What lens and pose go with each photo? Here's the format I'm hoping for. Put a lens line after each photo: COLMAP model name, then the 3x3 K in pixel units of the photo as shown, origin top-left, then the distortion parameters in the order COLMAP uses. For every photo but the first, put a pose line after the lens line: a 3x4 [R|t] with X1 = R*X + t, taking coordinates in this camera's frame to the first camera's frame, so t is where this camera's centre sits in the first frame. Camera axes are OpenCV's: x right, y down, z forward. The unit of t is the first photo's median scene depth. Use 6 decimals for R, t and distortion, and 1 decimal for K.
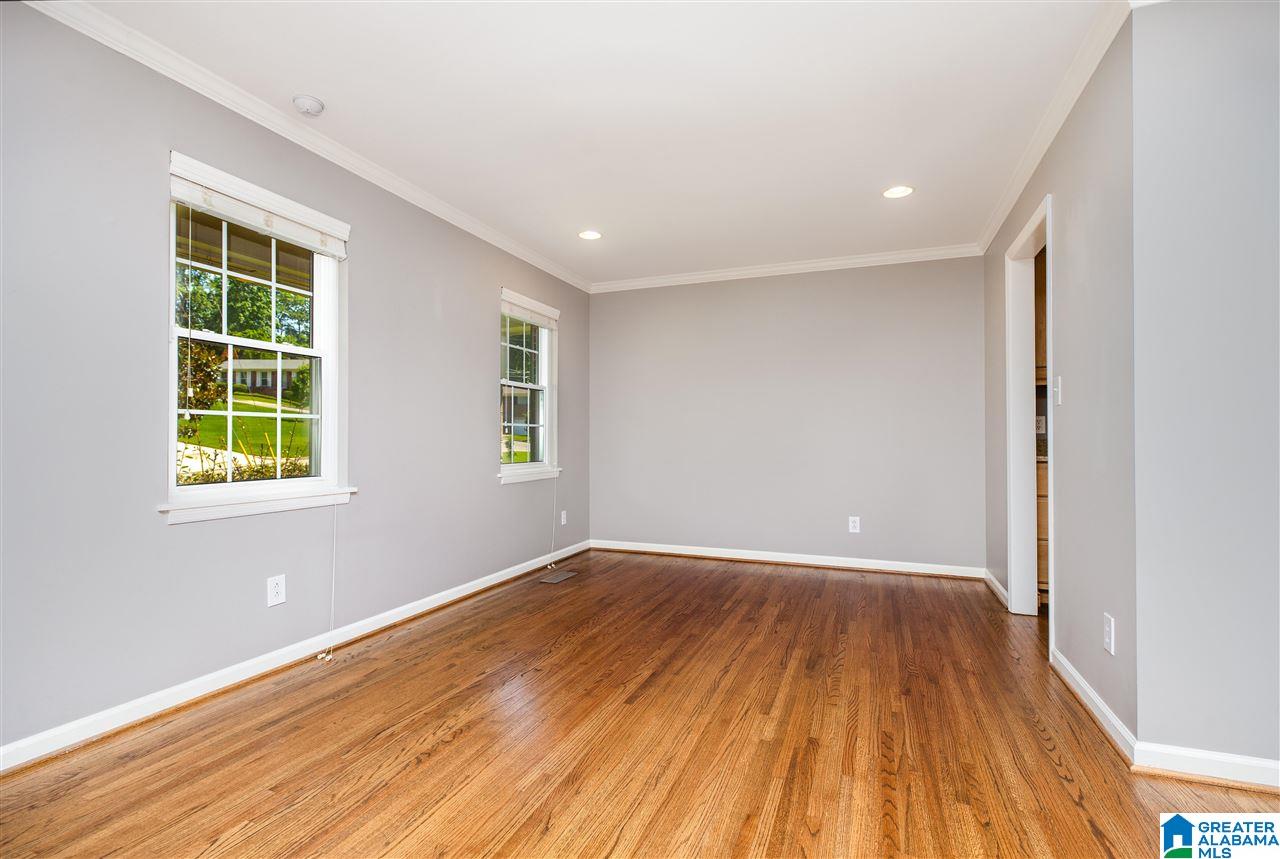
lens RADIAL K [[628.7, 0, 662.8], [0, 628.7, 434.9], [0, 0, 1]] dist [0.006290, 0.000642]
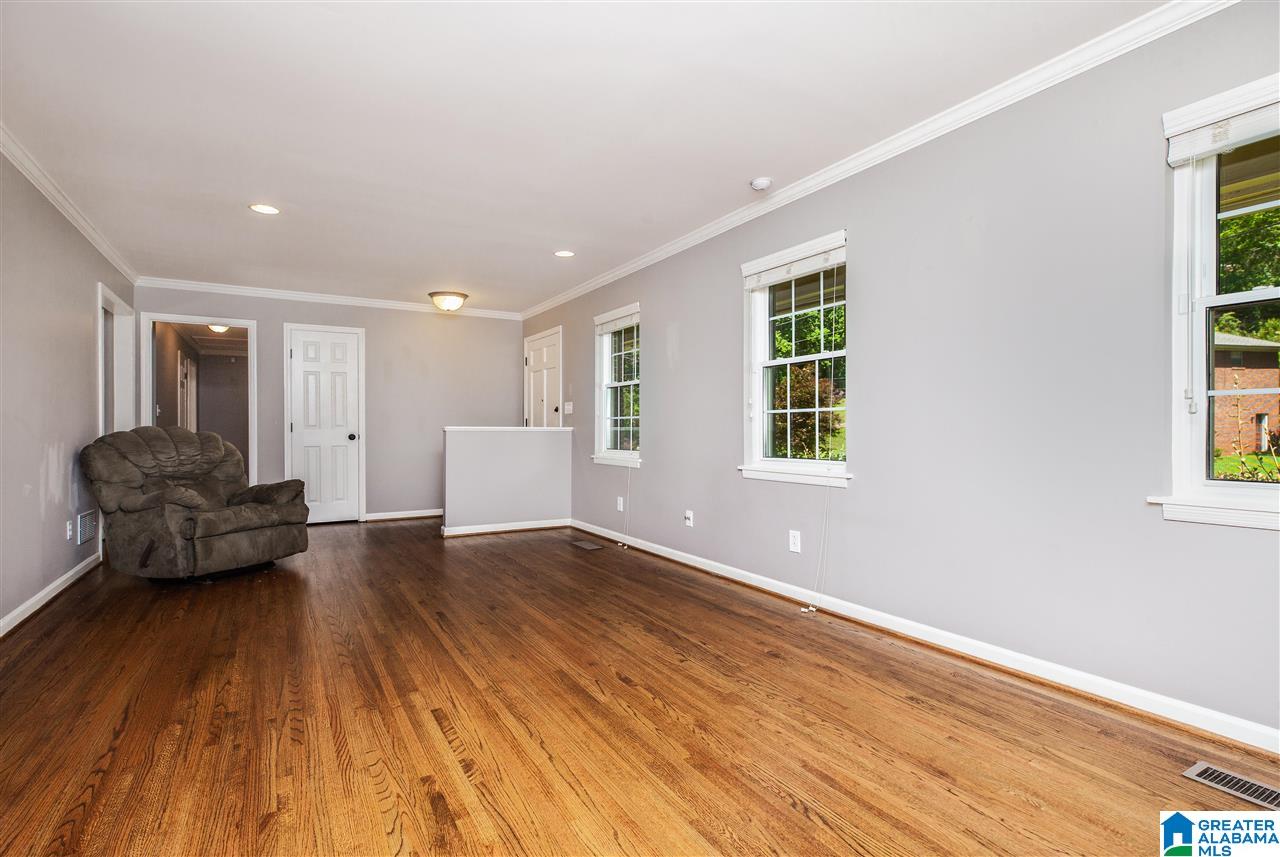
lens RADIAL K [[602.5, 0, 652.6], [0, 602.5, 429.4], [0, 0, 1]] dist [0.003511, 0.000478]
pose [[-0.634480, -0.000929, -0.772939, 0.578392], [0.006822, 0.999954, -0.006802, 0.015225], [0.772909, -0.009589, -0.634444, 1.601160]]
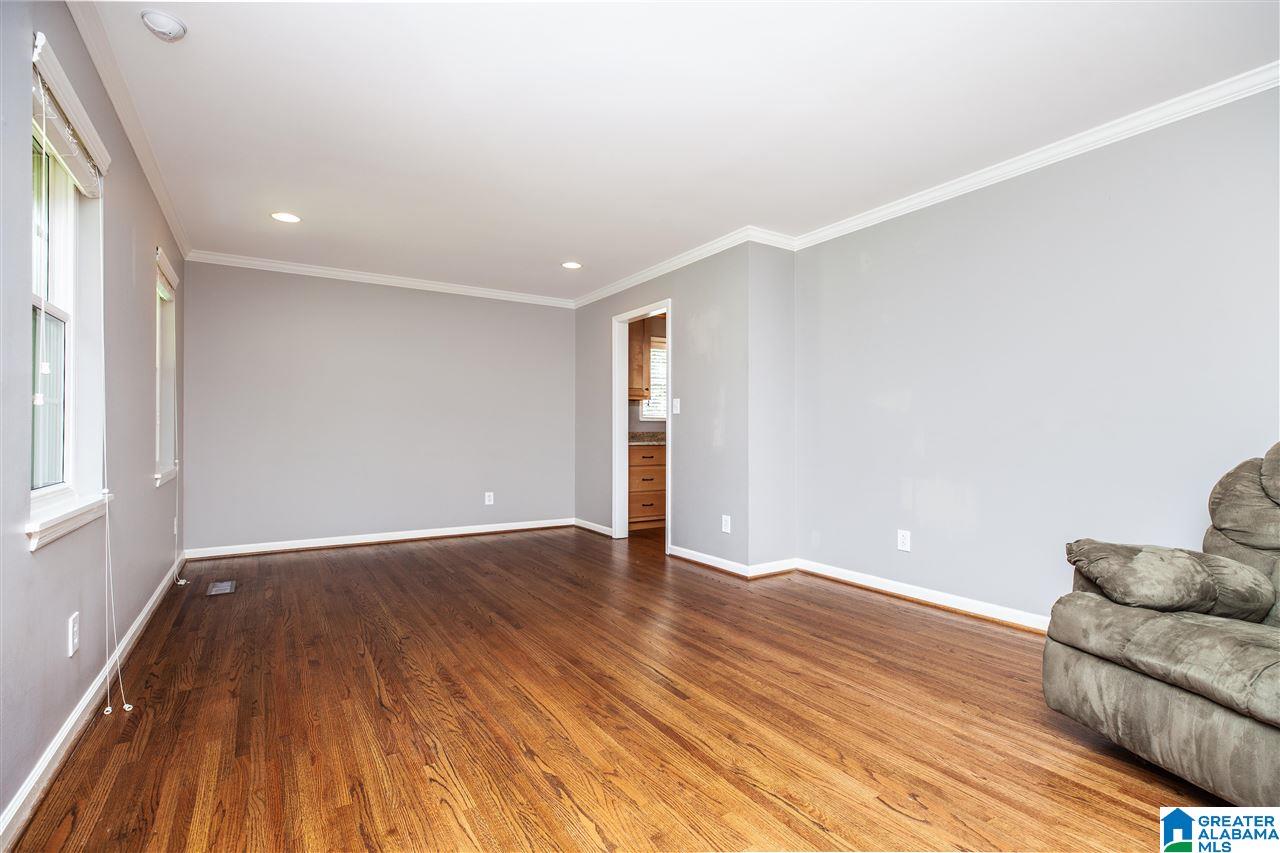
lens RADIAL K [[570.3, 0, 684.3], [0, 570.3, 430.6], [0, 0, 1]] dist [0.001849, 0.000408]
pose [[0.574104, 0.001281, 0.818781, -0.761753], [-0.006555, 0.999974, 0.003032, -0.002352], [-0.818756, -0.007108, 0.574098, 0.014104]]
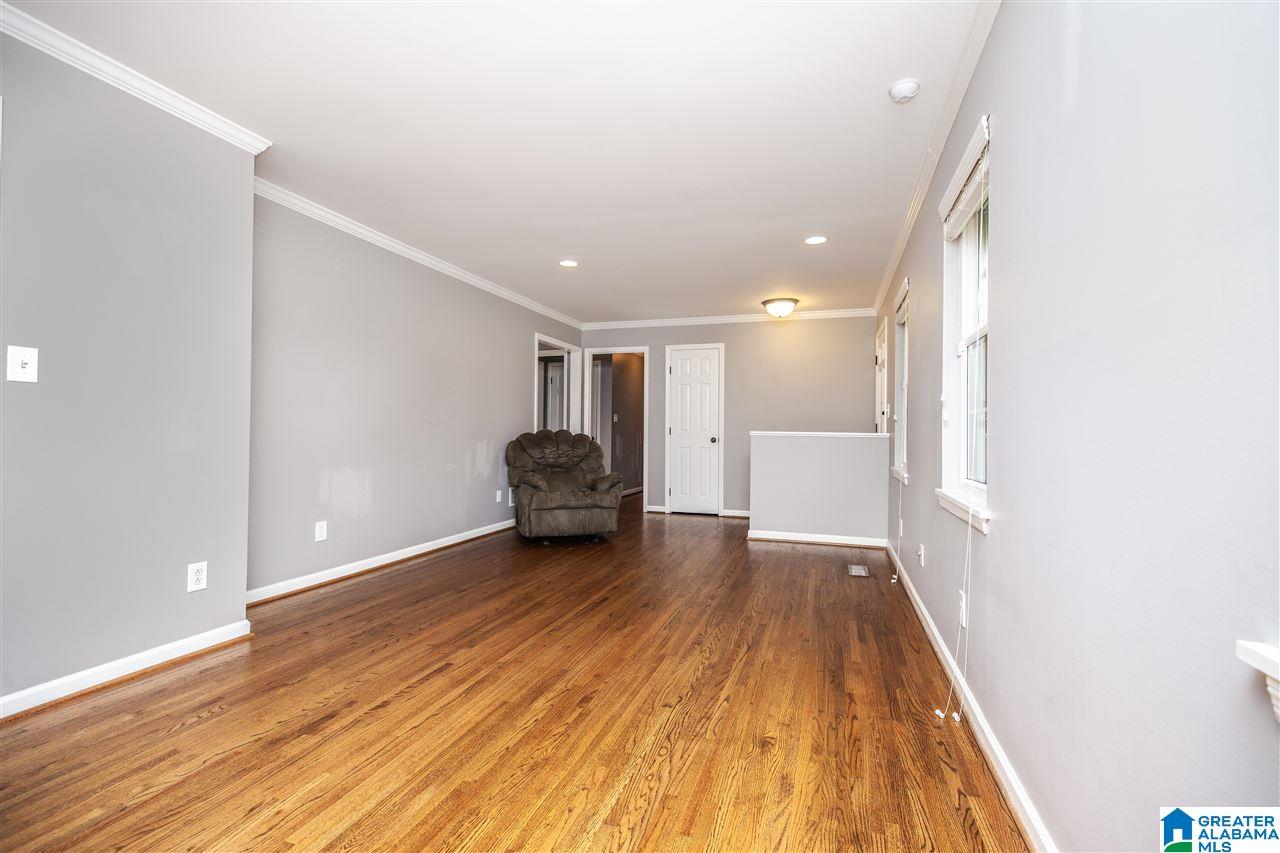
lens RADIAL K [[602.5, 0, 652.6], [0, 602.5, 427.4], [0, 0, 1]] dist [0.003511, 0.000478]
pose [[-0.999227, -0.013014, -0.037087, -0.146398], [-0.012390, 0.999779, -0.017007, 0.013263], [0.037300, -0.016534, -0.999167, 1.853272]]
